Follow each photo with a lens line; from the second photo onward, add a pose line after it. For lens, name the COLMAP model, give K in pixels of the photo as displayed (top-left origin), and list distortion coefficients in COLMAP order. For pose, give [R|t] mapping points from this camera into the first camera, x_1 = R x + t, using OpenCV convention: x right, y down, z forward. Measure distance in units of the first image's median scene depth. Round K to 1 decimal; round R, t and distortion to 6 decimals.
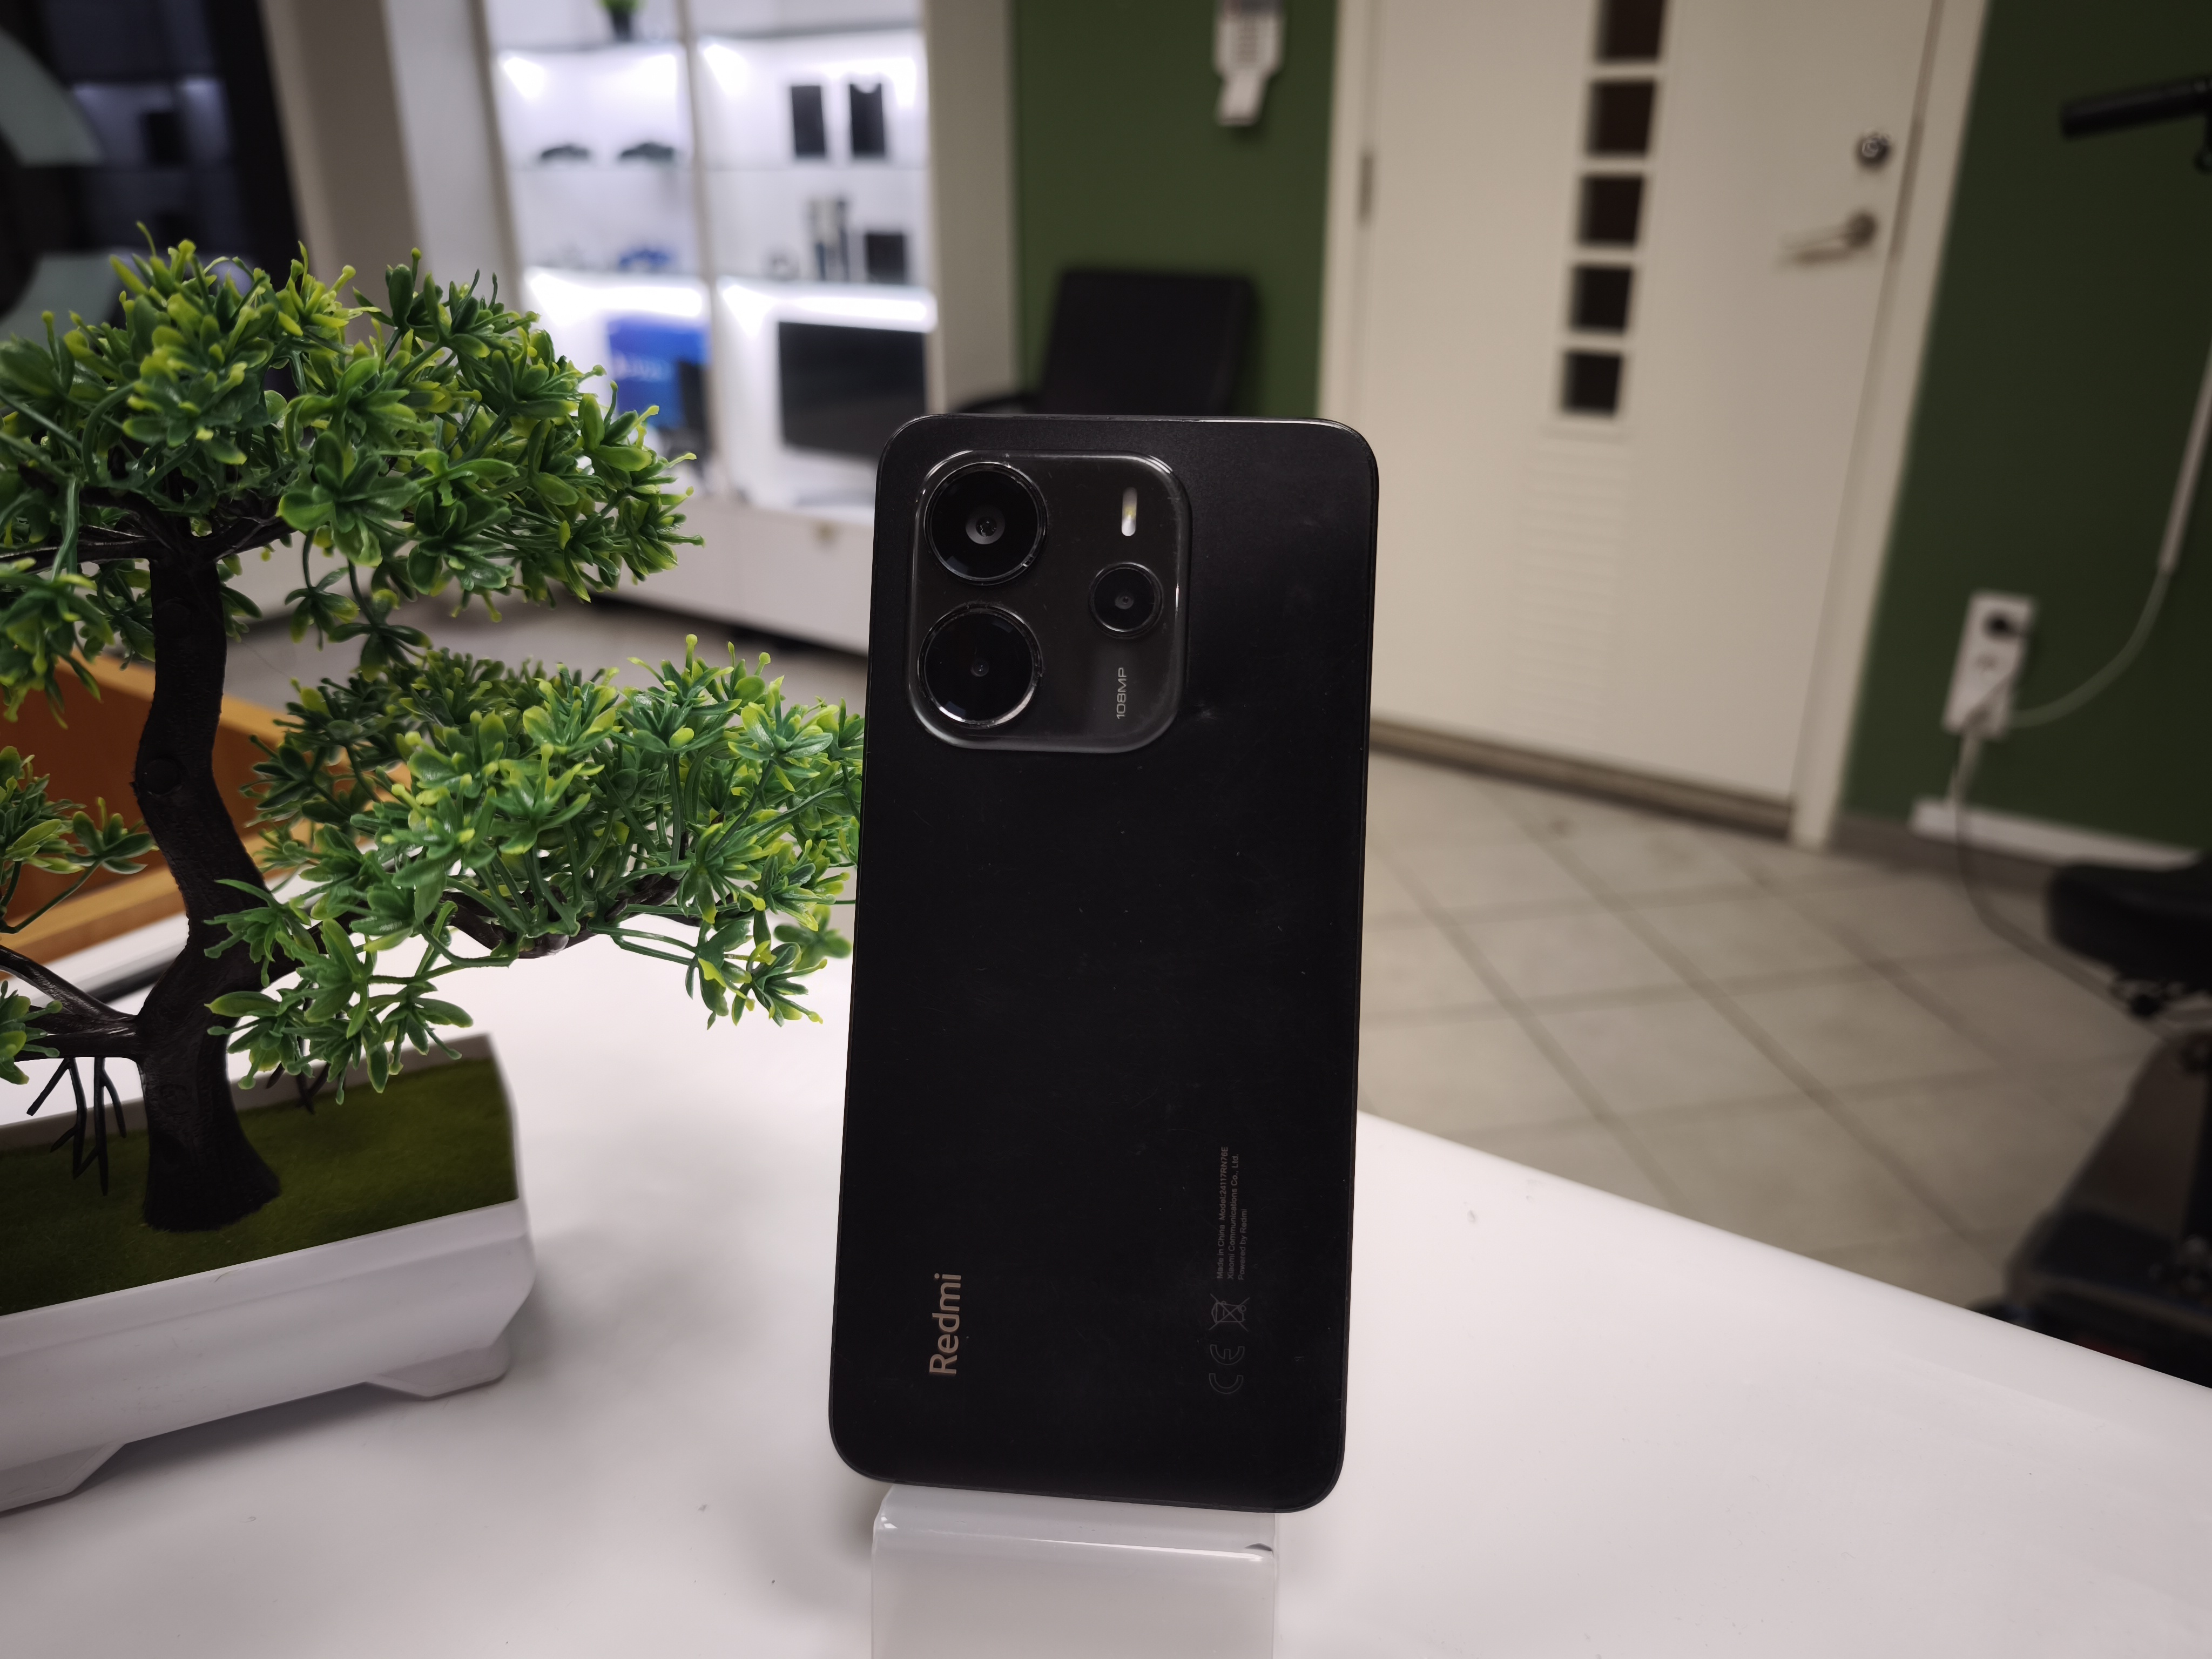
lens RADIAL K [[1470.4, 0, 1165.9], [0, 1470.4, 834.0], [0, 0, 1]] dist [-0.028637, -0.001984]
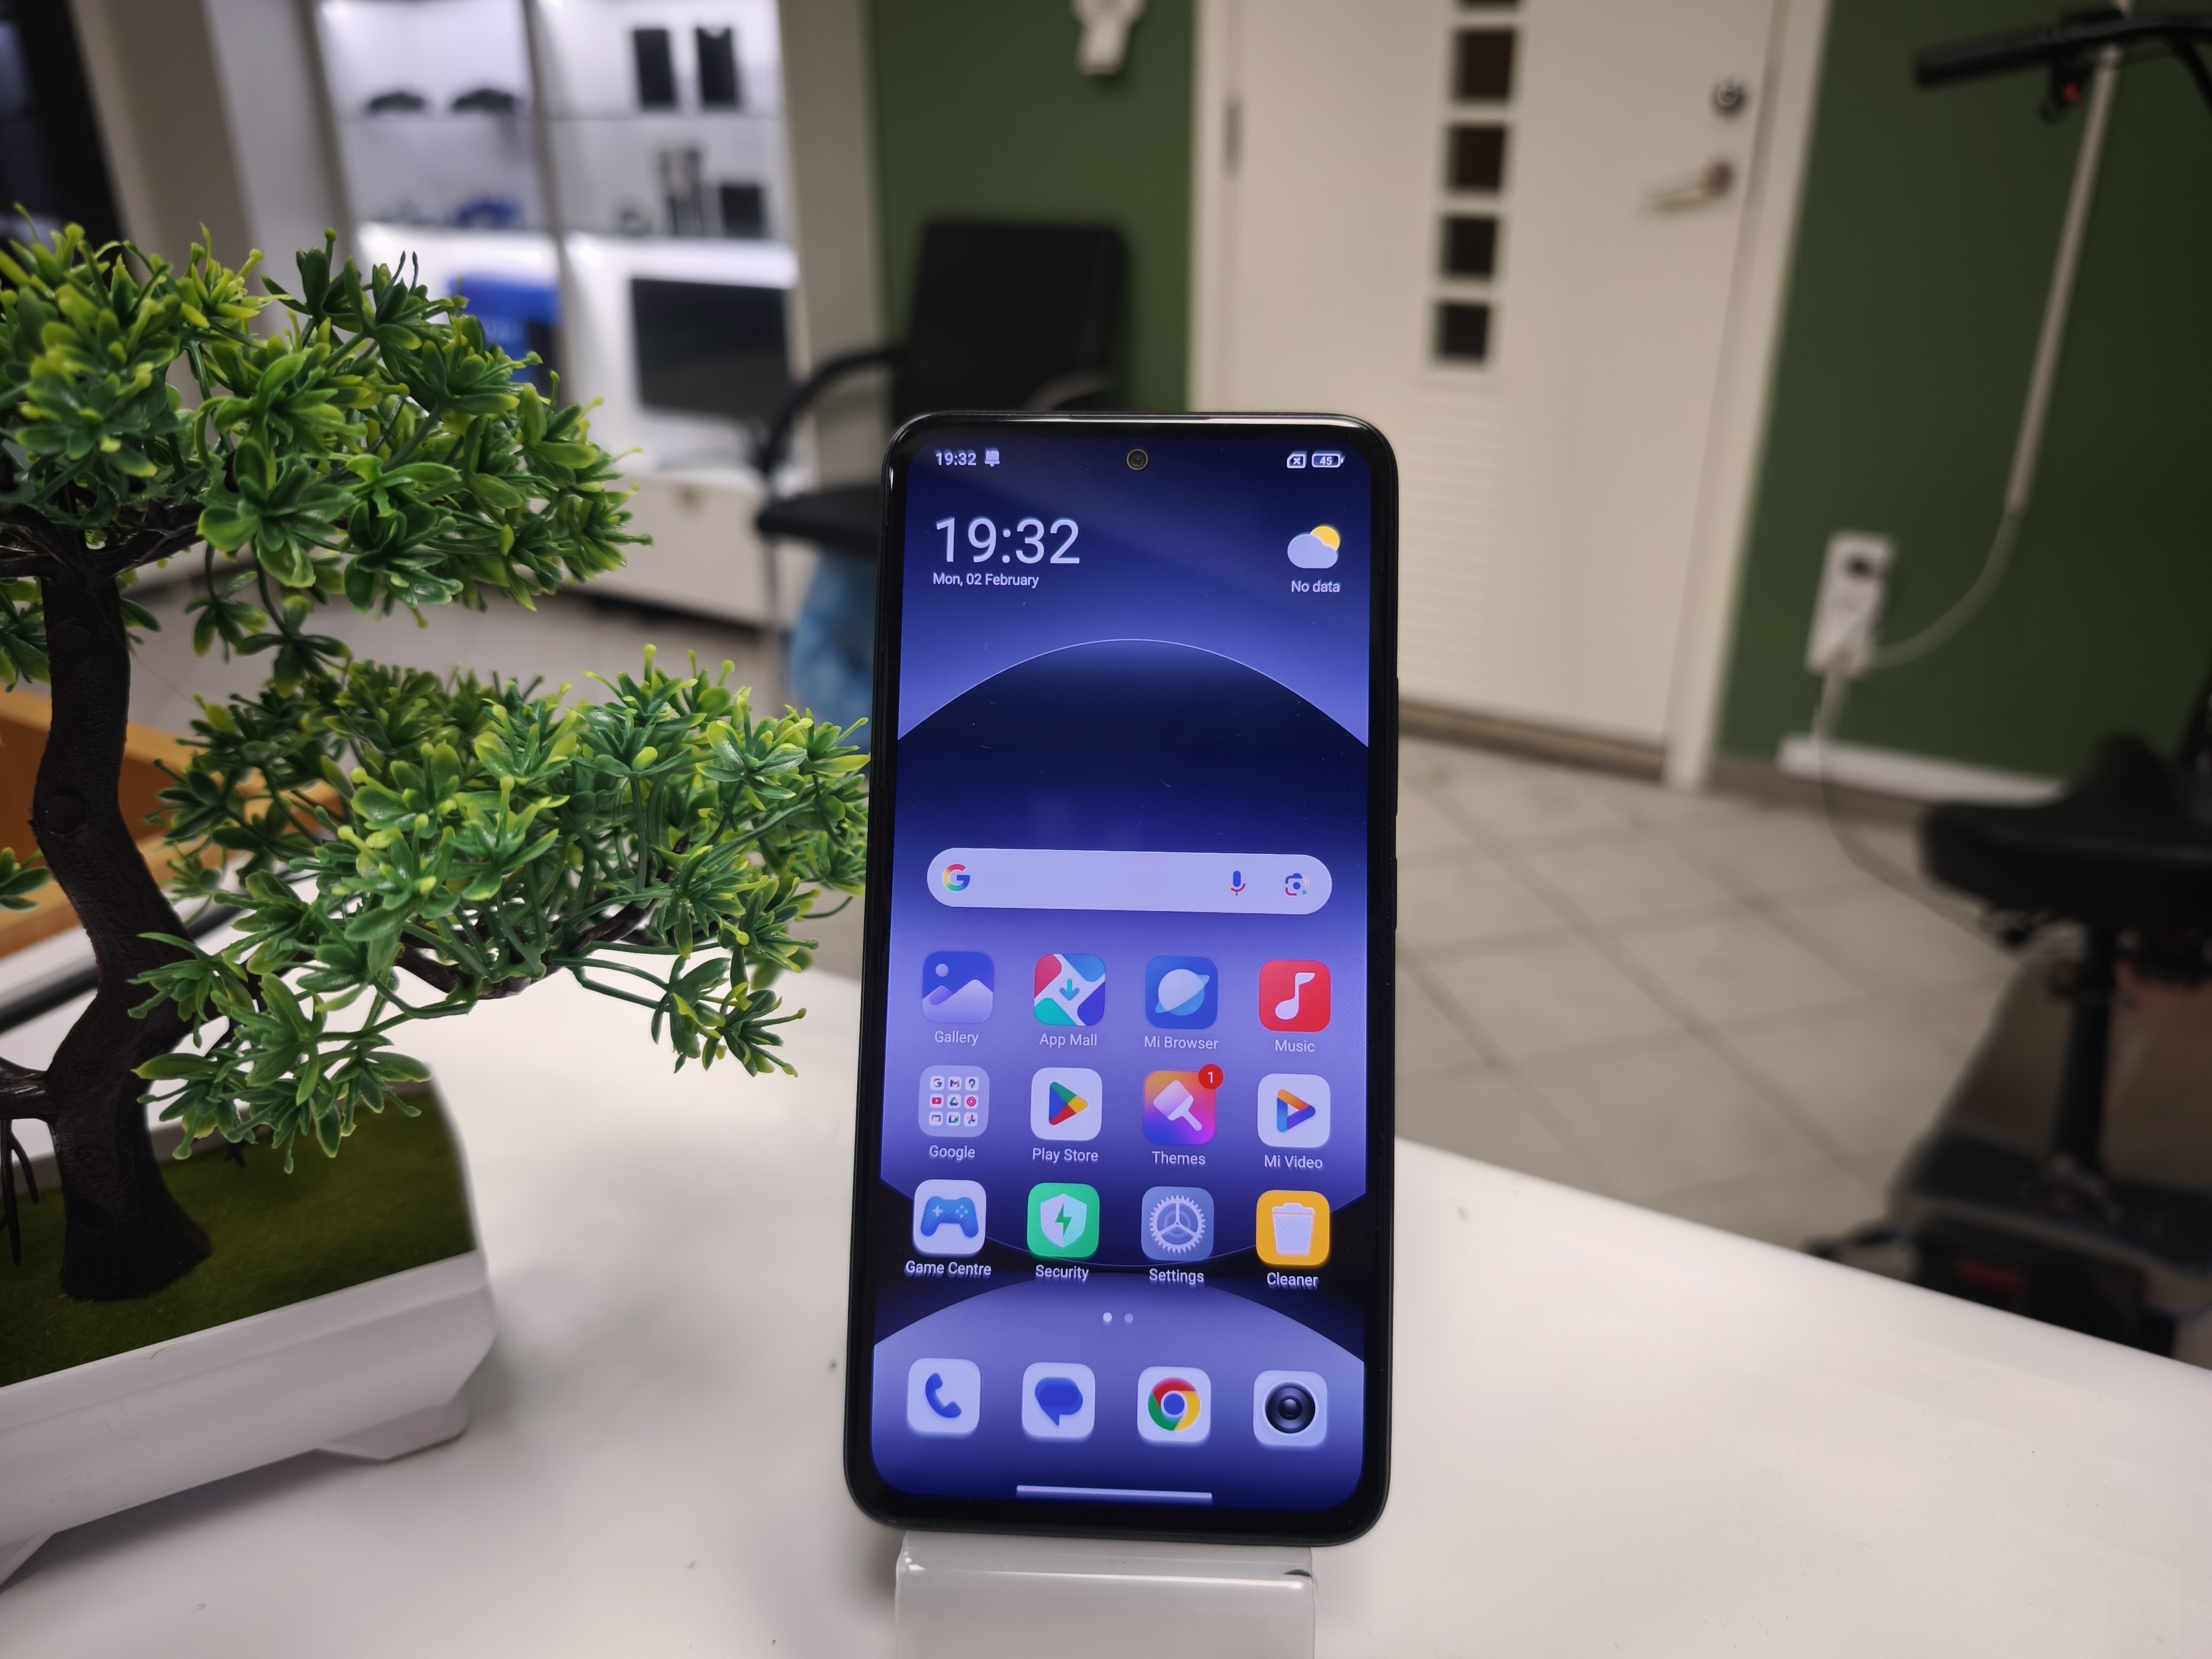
lens RADIAL K [[1465.5, 0, 1138.3], [0, 1465.5, 829.2], [0, 0, 1]] dist [-0.031375, -0.001528]
pose [[0.997103, -0.033543, 0.068269, -0.075820], [0.031533, 0.999043, 0.030302, -0.034771], [-0.069220, -0.028062, 0.997207, 0.051146]]
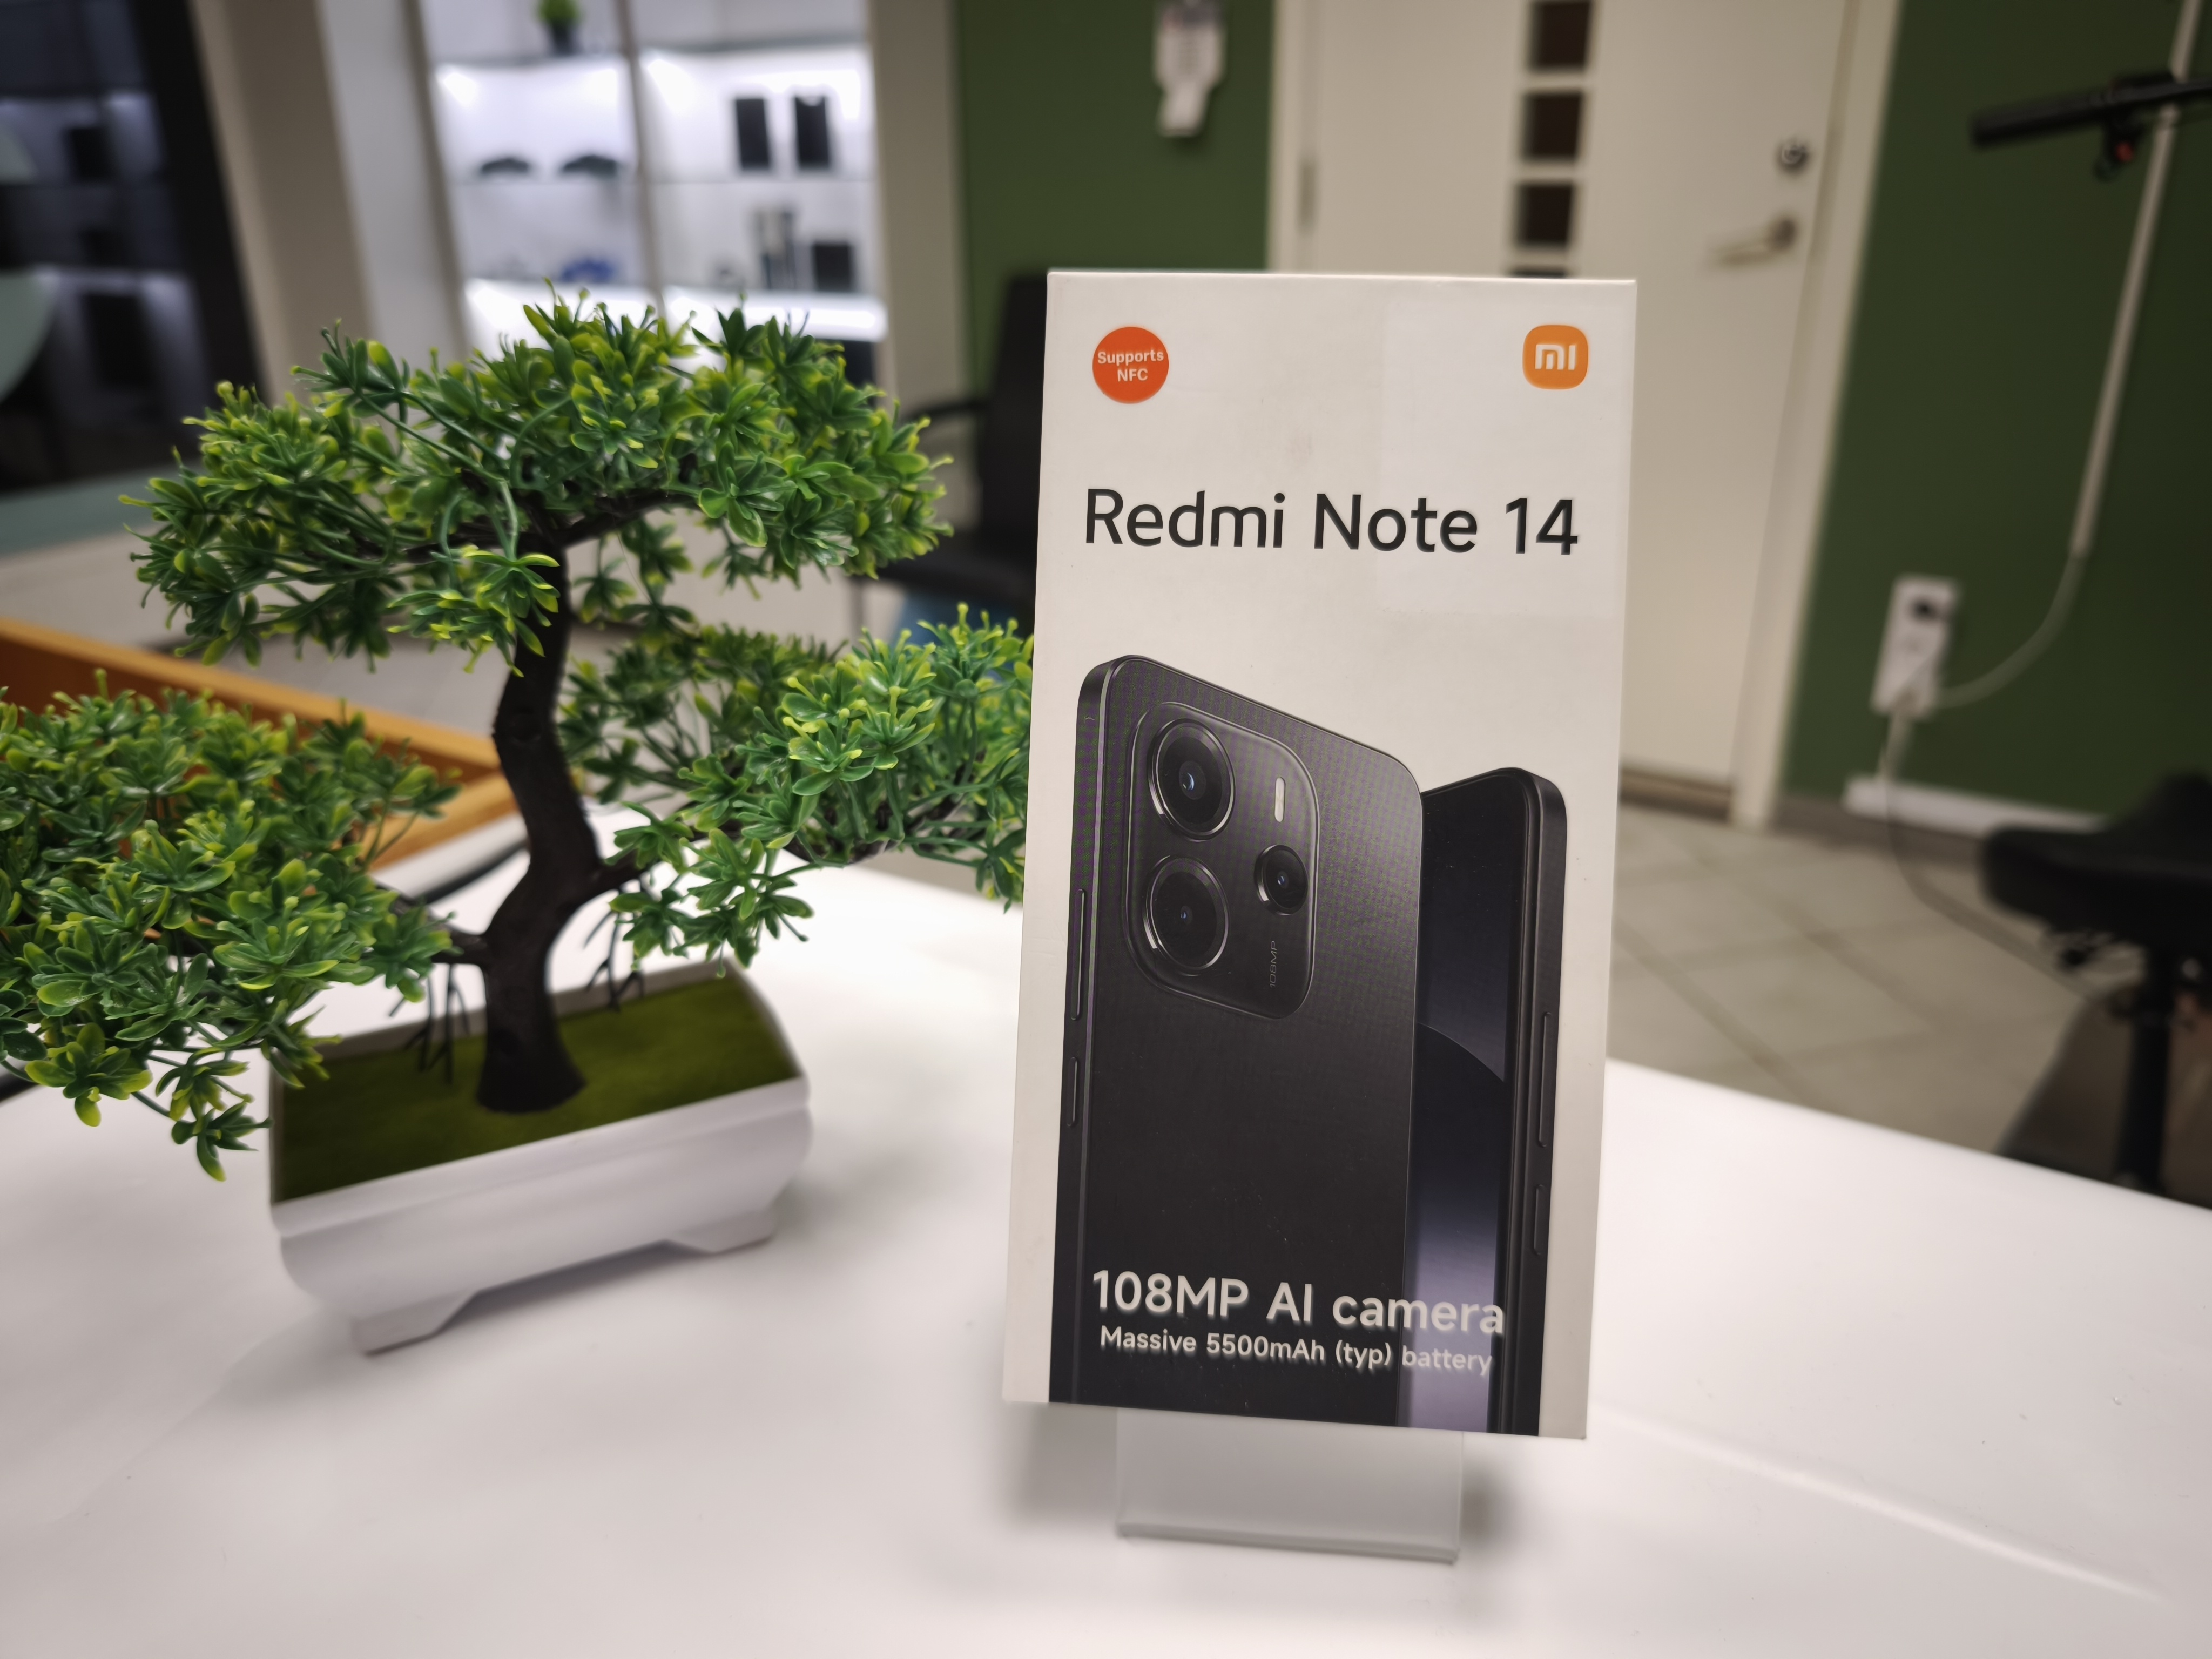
lens RADIAL K [[1479.8, 0, 1135.5], [0, 1479.8, 832.7], [0, 0, 1]] dist [-0.032896, -0.001845]
pose [[0.999271, -0.021537, 0.031537, -0.208309], [0.021663, 0.999759, -0.003683, 0.060800], [-0.031450, 0.004364, 0.999496, -0.230201]]
